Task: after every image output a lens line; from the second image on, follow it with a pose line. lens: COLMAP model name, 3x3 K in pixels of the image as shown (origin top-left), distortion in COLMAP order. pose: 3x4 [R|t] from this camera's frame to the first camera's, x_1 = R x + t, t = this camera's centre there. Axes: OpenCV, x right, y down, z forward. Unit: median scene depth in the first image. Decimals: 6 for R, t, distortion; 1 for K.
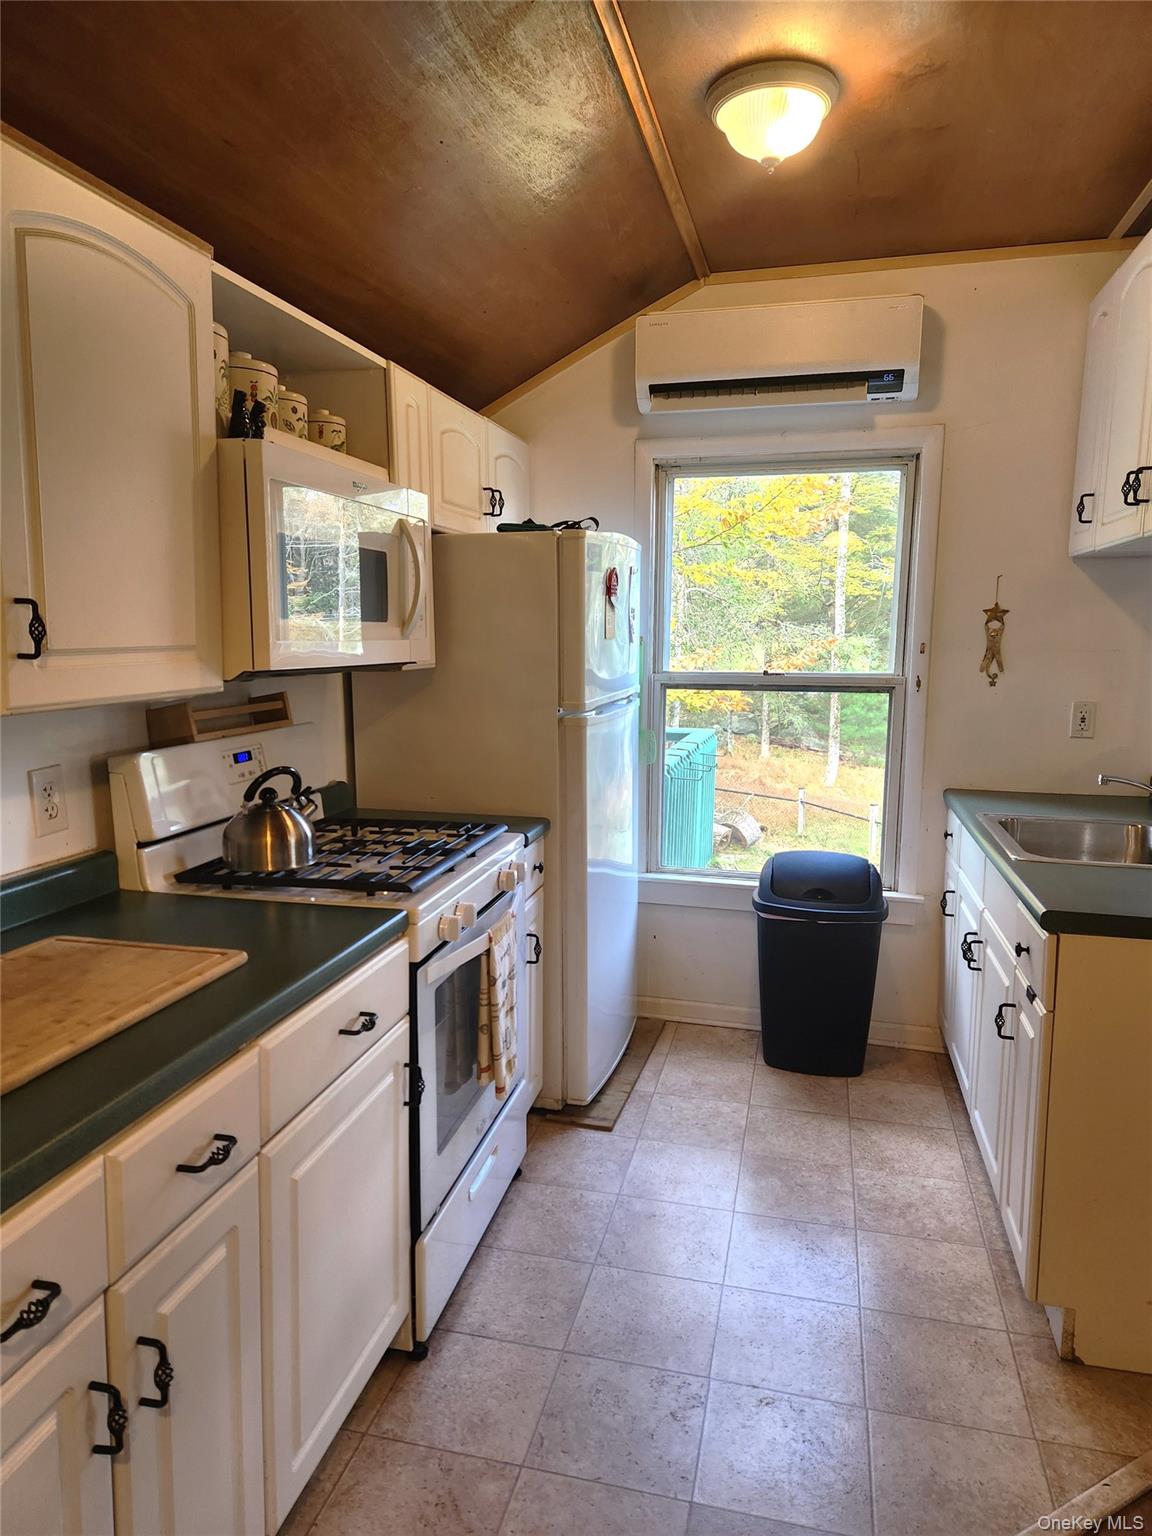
lens RADIAL K [[1018.8, 0, 573.7], [0, 1018.8, 771.8], [0, 0, 1]] dist [0.052927, -0.030032]
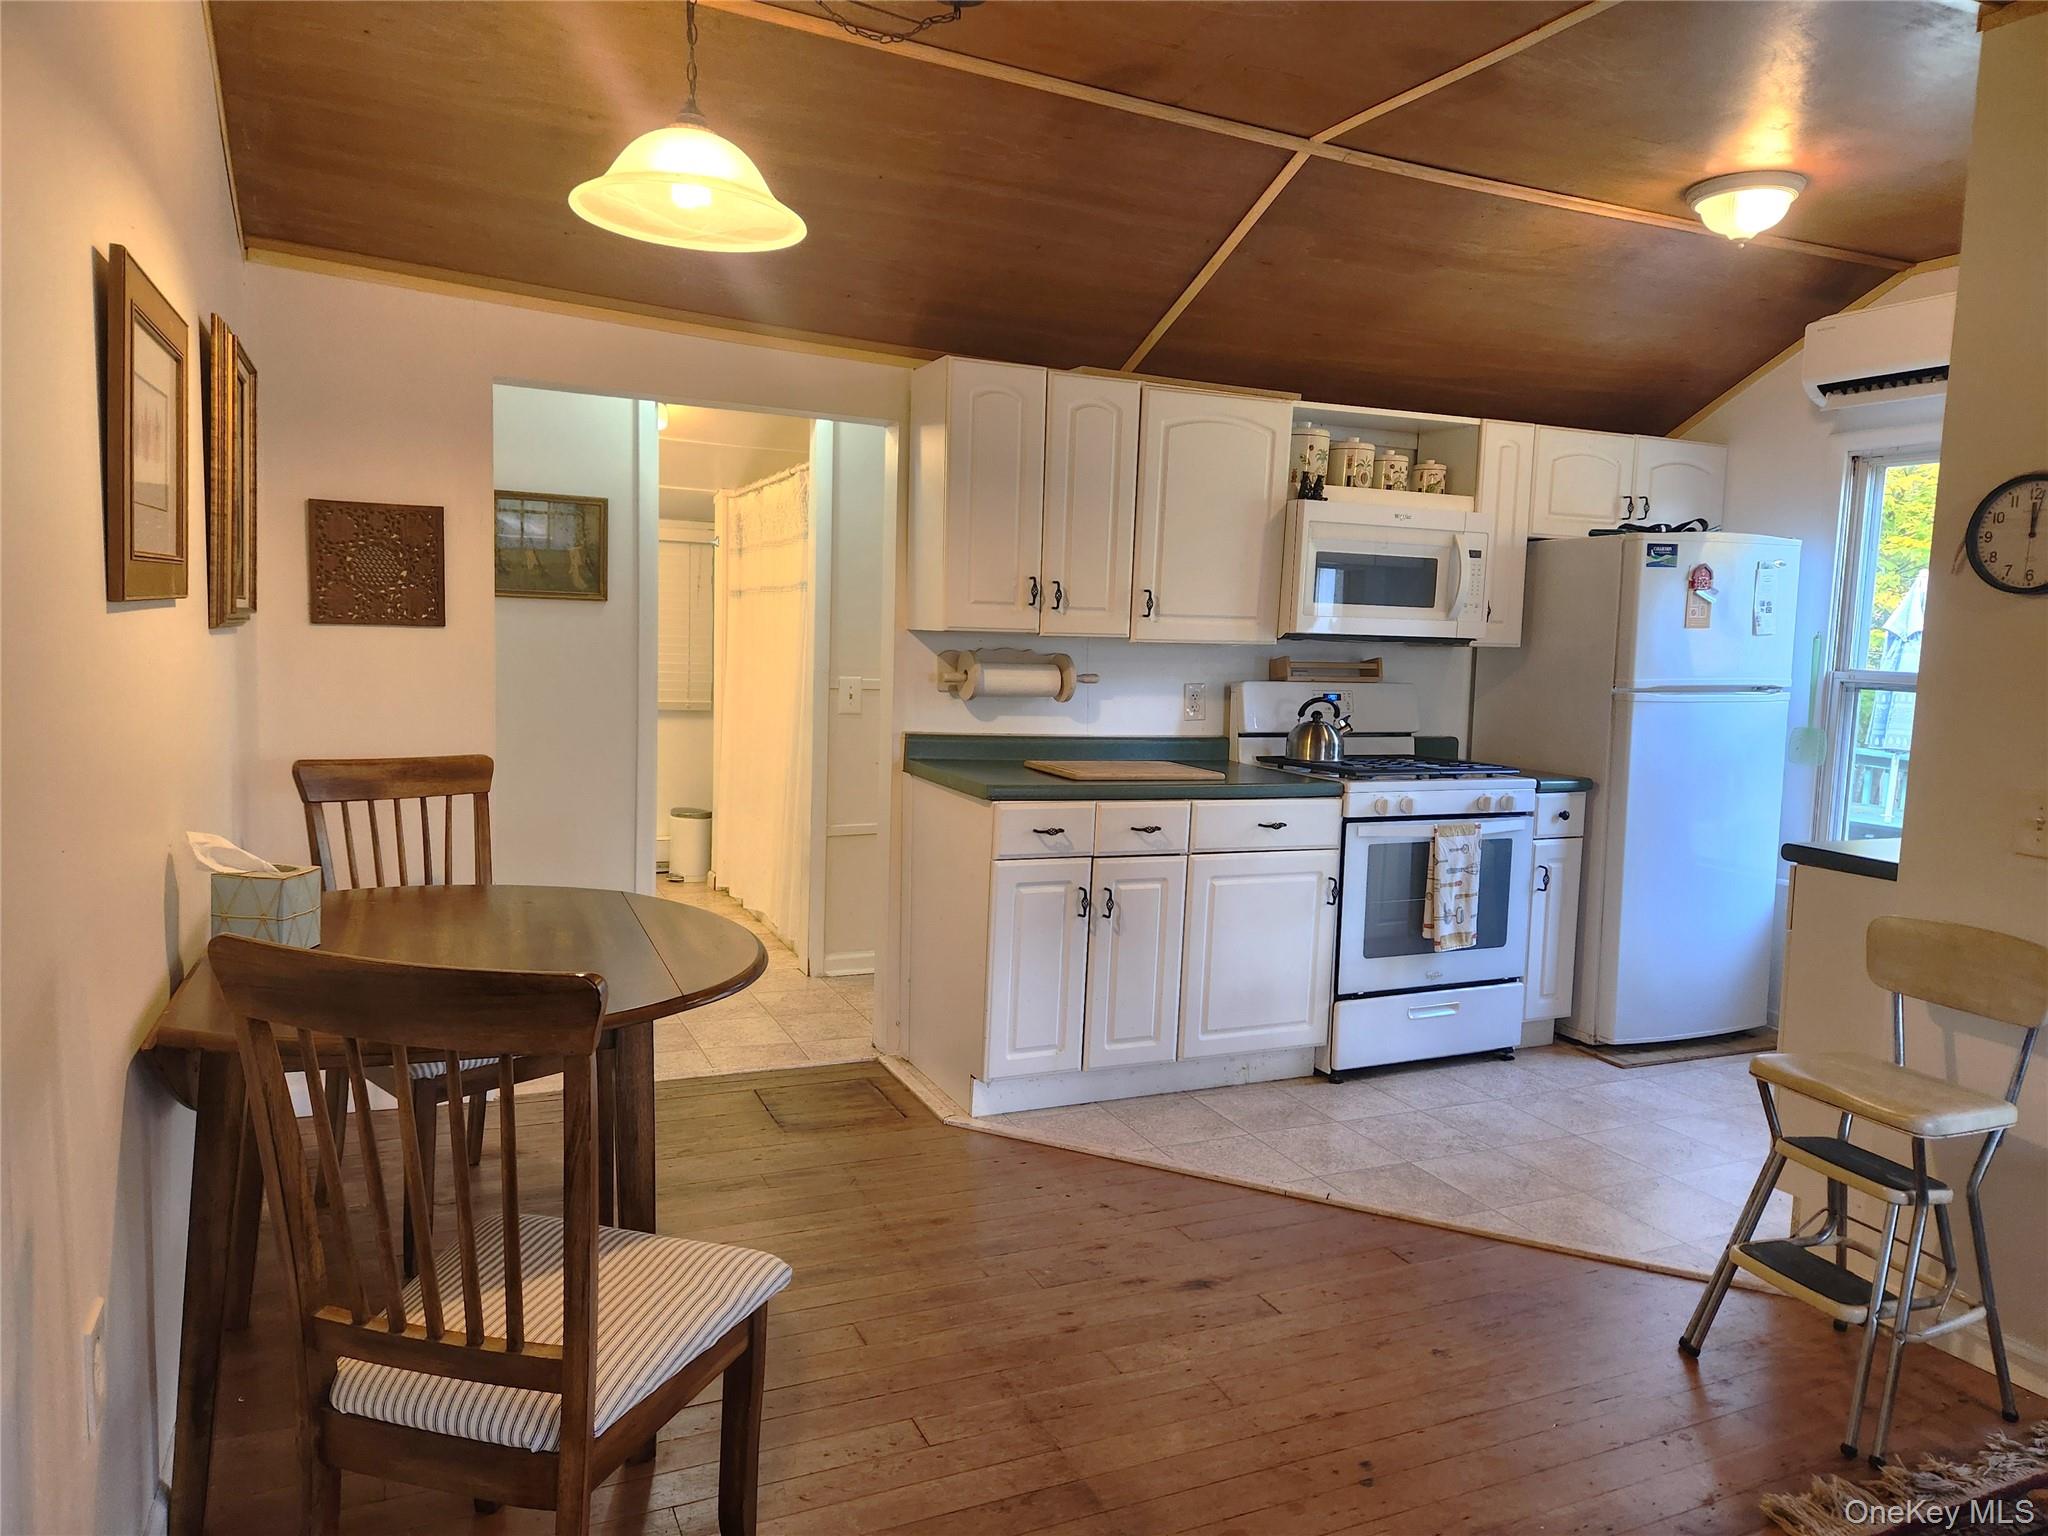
lens RADIAL K [[1358.4, 0, 1035.7], [0, 1358.4, 758.5], [0, 0, 1]] dist [0.052927, -0.030032]
pose [[0.630930, 0.094276, -0.770091, 0.880732], [-0.138408, 0.990344, 0.007843, 0.110341], [0.763394, 0.101638, 0.637886, -0.551879]]
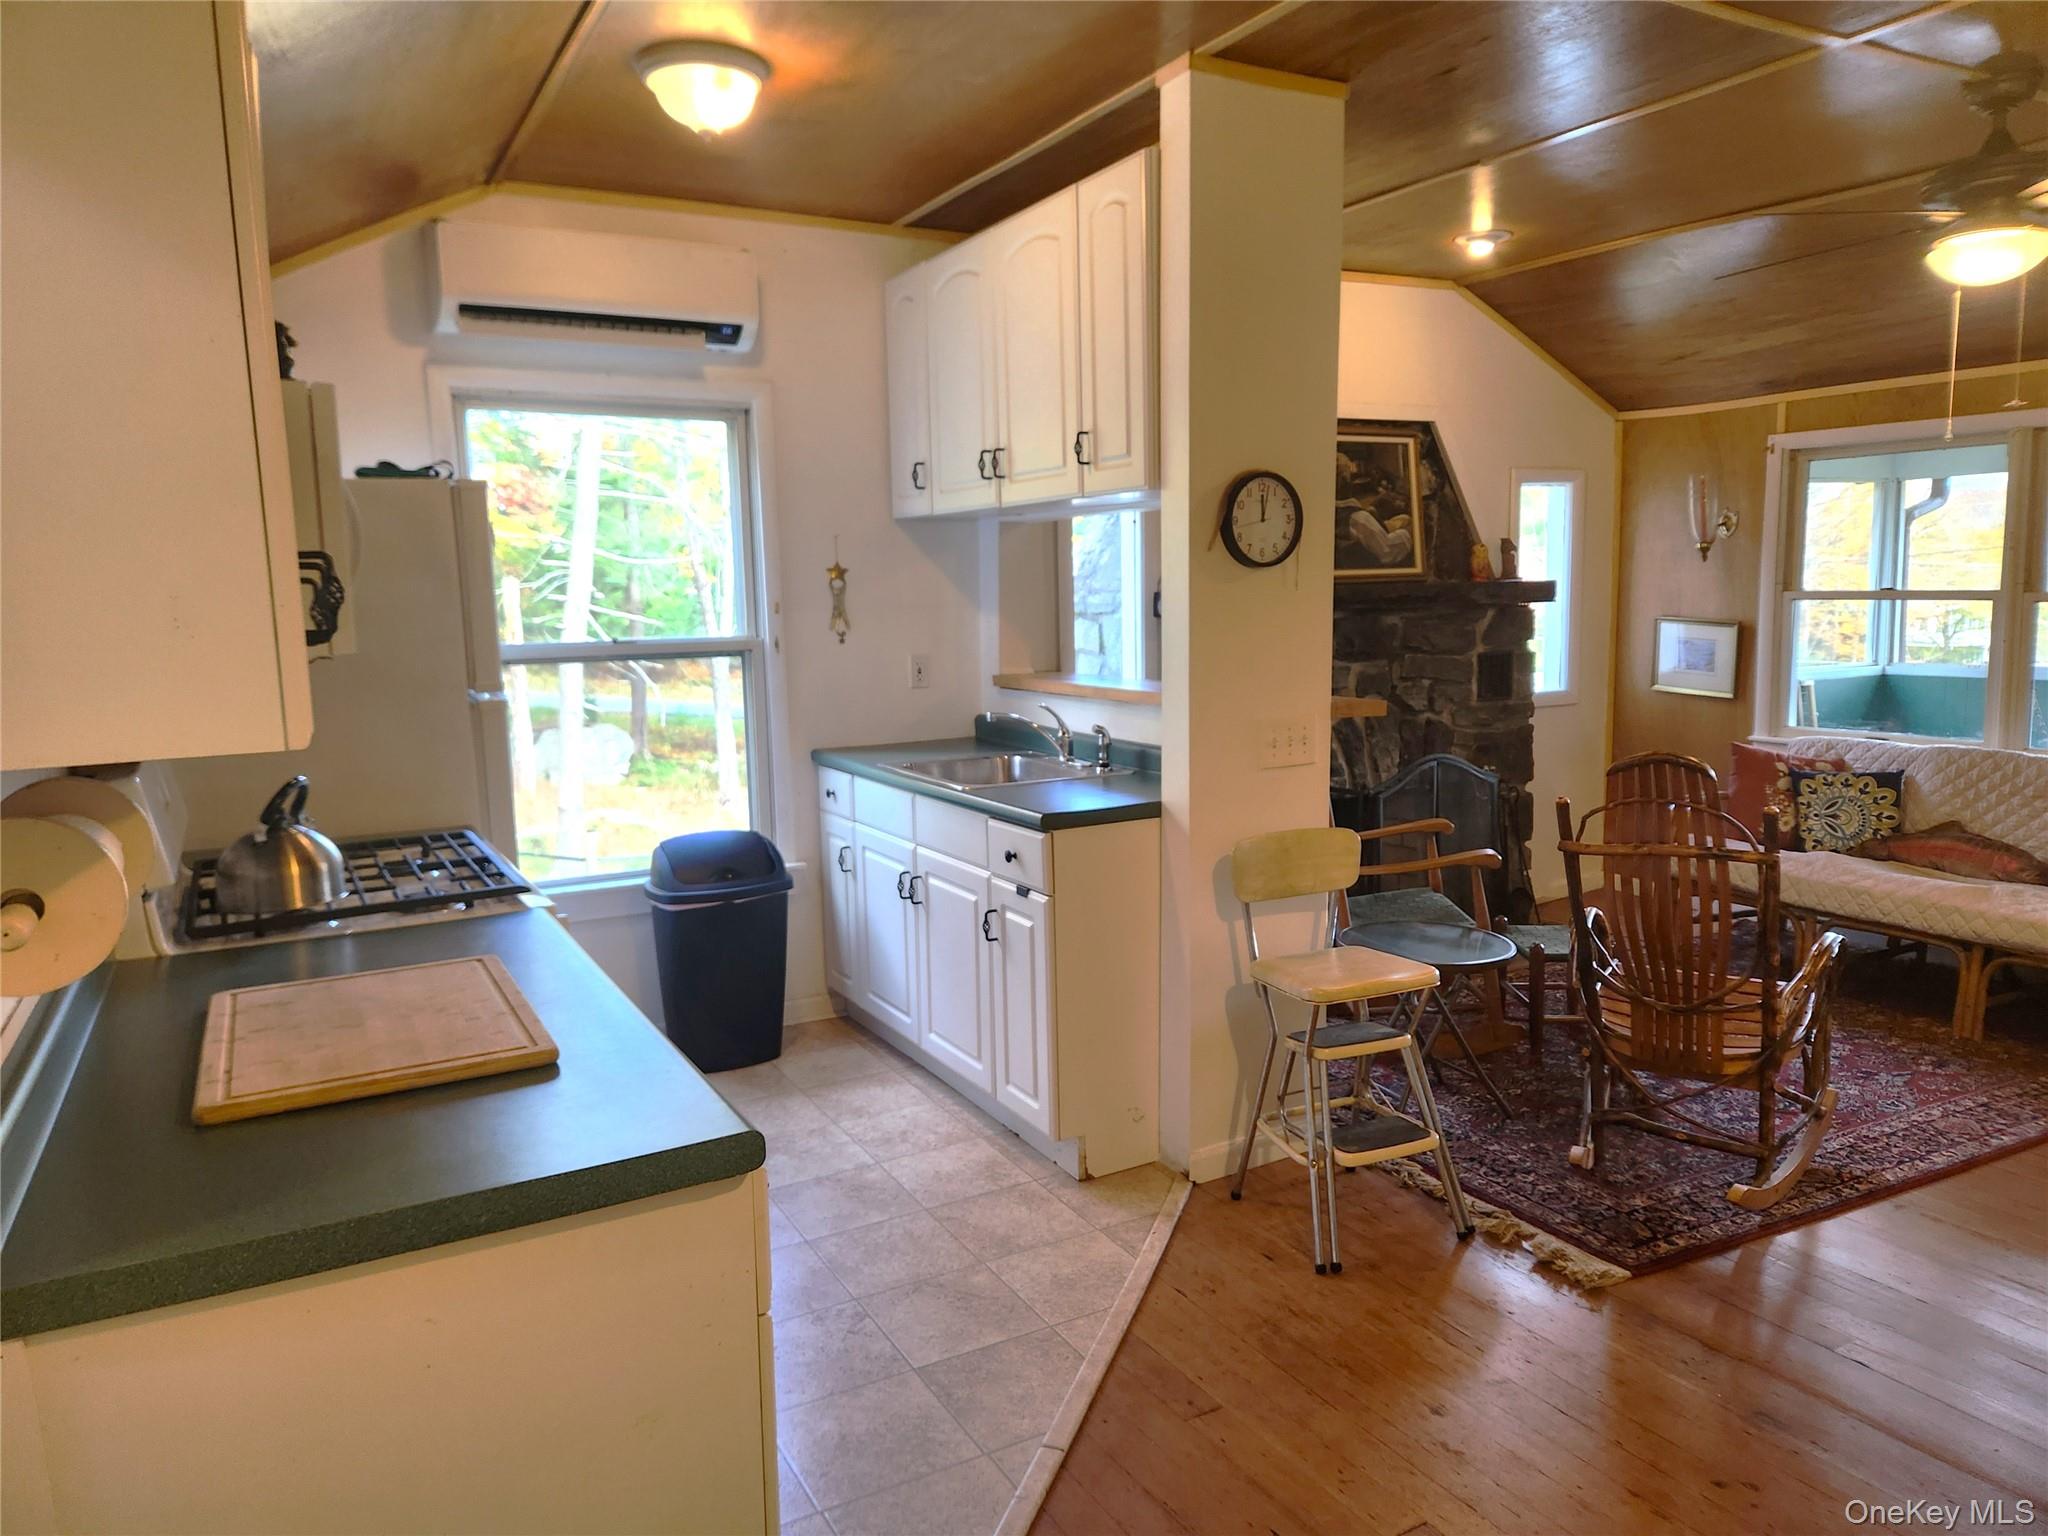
lens RADIAL K [[1358.4, 0, 1032.4], [0, 1358.4, 741.6], [0, 0, 1]] dist [0.052927, -0.030032]
pose [[0.740175, -0.100141, 0.664915, -0.481260], [0.116255, 0.993015, 0.020142, 0.009729], [-0.662288, 0.062391, 0.746647, -0.160538]]
